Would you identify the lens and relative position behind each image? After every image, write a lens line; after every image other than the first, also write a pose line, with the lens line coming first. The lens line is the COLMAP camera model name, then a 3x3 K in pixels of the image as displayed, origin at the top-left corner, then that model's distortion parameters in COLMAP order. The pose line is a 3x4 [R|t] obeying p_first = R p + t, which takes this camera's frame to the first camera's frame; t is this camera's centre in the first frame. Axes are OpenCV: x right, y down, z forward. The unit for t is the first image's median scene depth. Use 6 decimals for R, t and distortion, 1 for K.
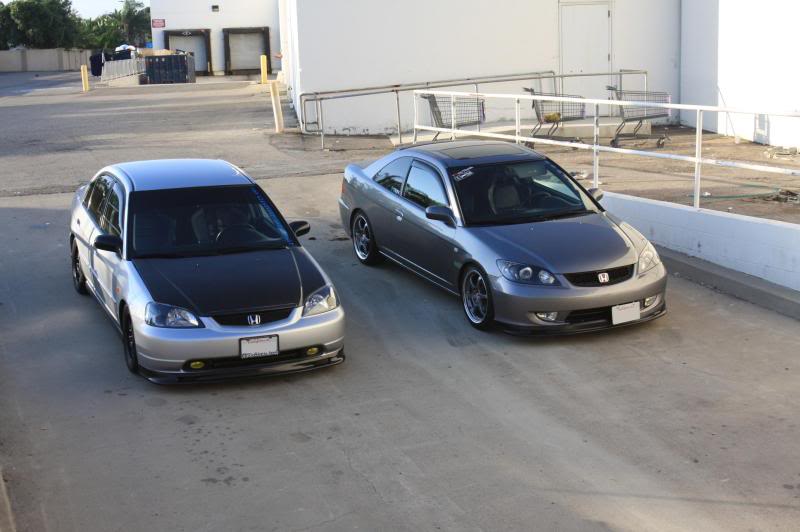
lens RADIAL K [[1240.5, 0, 400.0], [0, 1240.5, 266.0], [0, 0, 1]] dist [-0.019195, 0.090248]
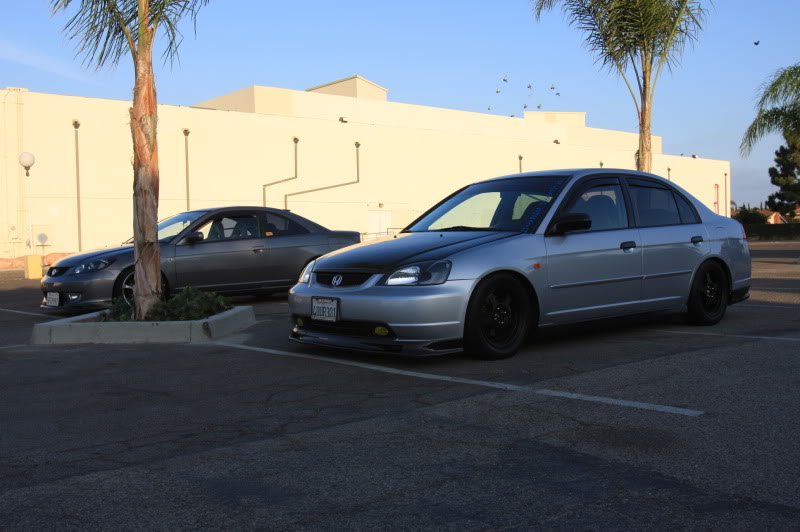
lens RADIAL K [[831.8, 0, 400.0], [0, 831.8, 266.0], [0, 0, 1]] dist [-0.088637, 0.186061]
pose [[0.297056, 0.017259, -0.954704, 0.399537], [-0.205538, 0.977554, -0.046281, 0.045737], [0.932476, 0.209976, 0.293936, 0.769365]]
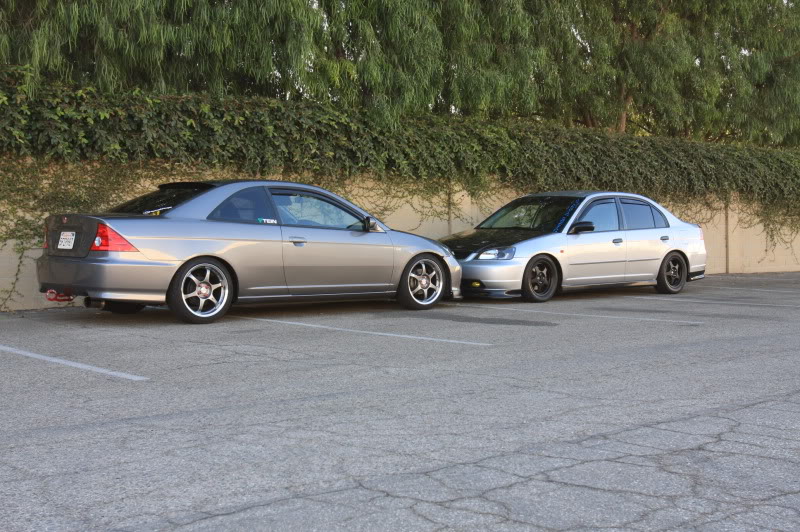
lens RADIAL K [[1092.1, 0, 400.0], [0, 1092.1, 266.0], [0, 0, 1]] dist [-0.031313, 0.104799]
pose [[0.320898, 0.037528, -0.946370, 1.002022], [-0.233394, 0.971534, -0.040614, 0.109397], [0.917906, 0.233909, 0.320522, 0.460409]]
